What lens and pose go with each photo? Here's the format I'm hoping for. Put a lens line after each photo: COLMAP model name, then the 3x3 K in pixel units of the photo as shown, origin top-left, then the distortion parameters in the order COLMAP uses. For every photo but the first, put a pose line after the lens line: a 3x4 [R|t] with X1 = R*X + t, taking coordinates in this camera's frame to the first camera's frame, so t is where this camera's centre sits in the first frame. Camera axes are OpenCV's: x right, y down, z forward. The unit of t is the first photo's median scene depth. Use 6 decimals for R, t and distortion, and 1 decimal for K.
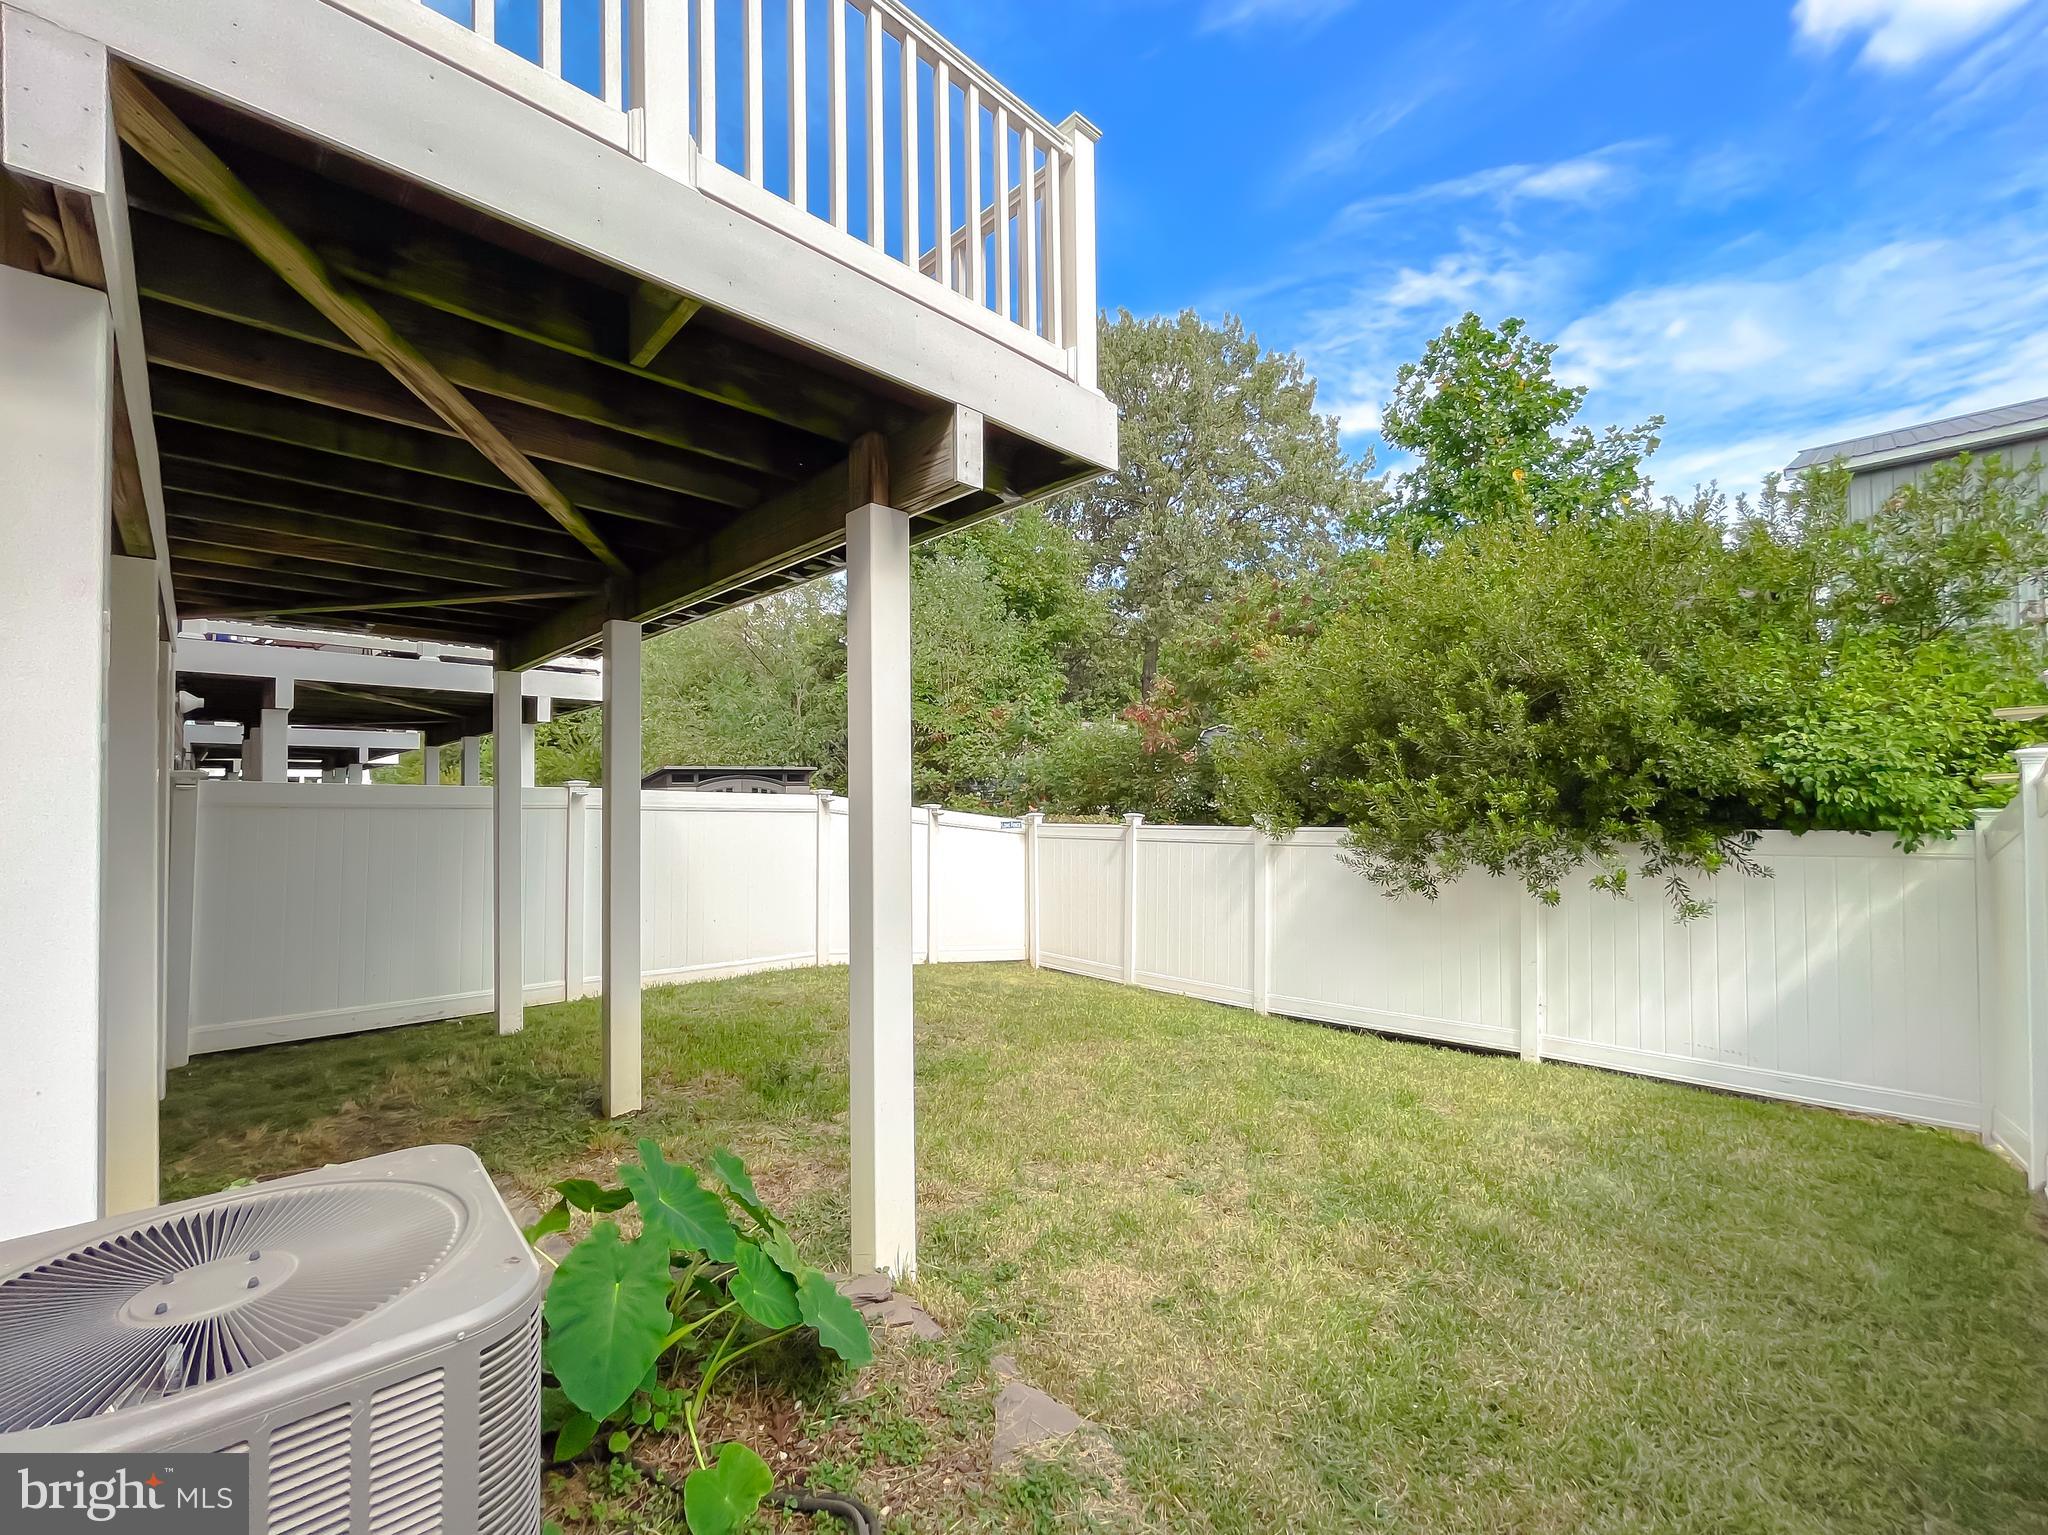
lens RADIAL K [[877.5, 0, 1015.2], [0, 877.5, 774.9], [0, 0, 1]] dist [-0.000154, -0.000075]
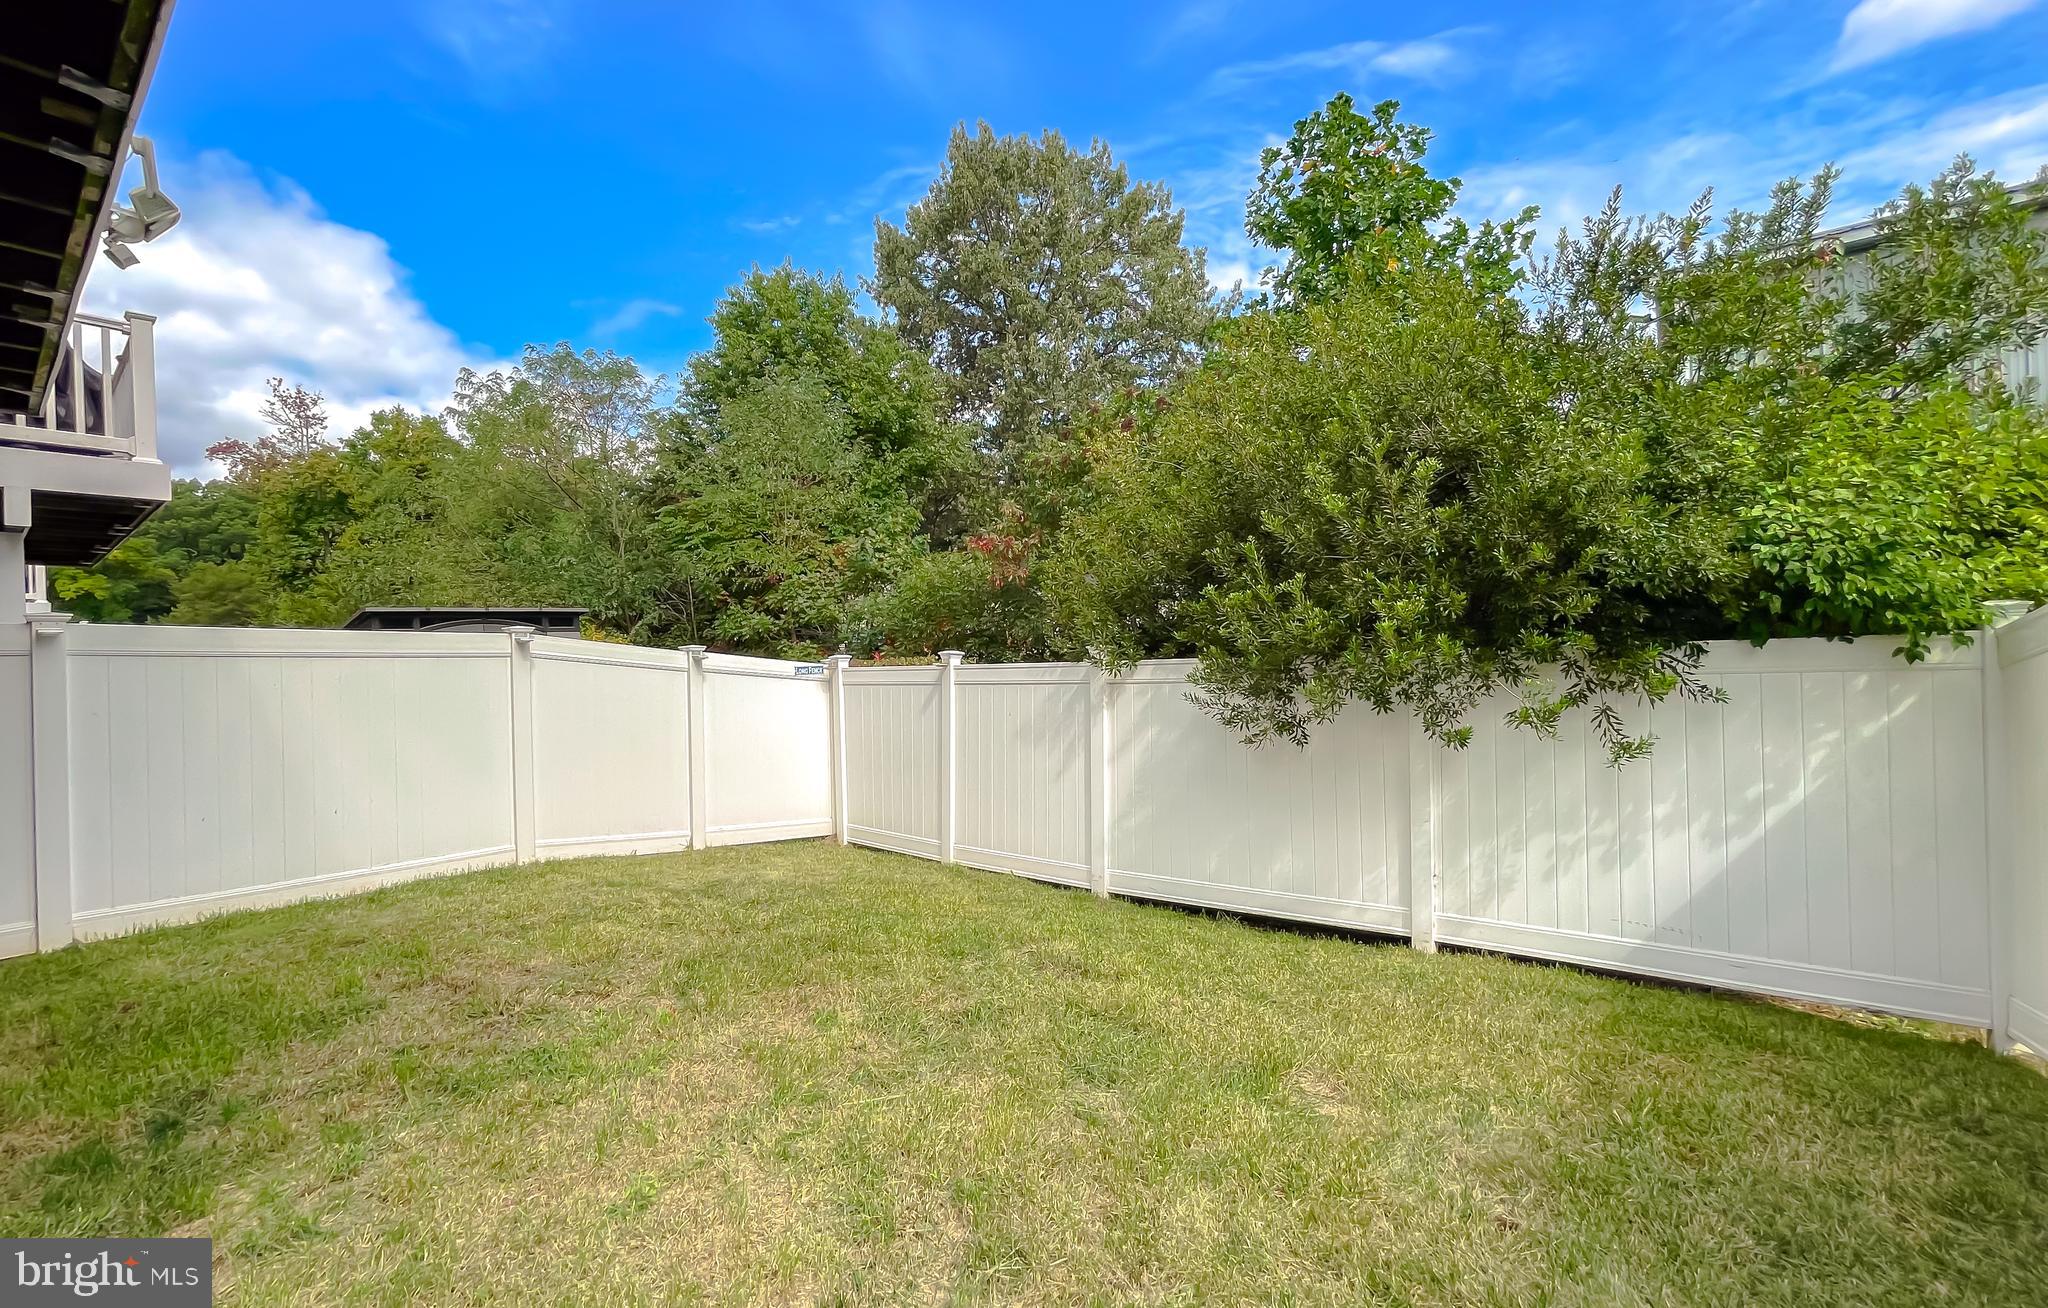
lens RADIAL K [[866.0, 0, 1024.0], [0, 866.0, 654.0], [0, 0, 1]] dist [0.000802, 0.000004]
pose [[0.990868, -0.024161, 0.132650, 0.113989], [0.020209, 0.999313, 0.031059, 0.027721], [-0.133310, -0.028094, 0.990676, 0.238341]]
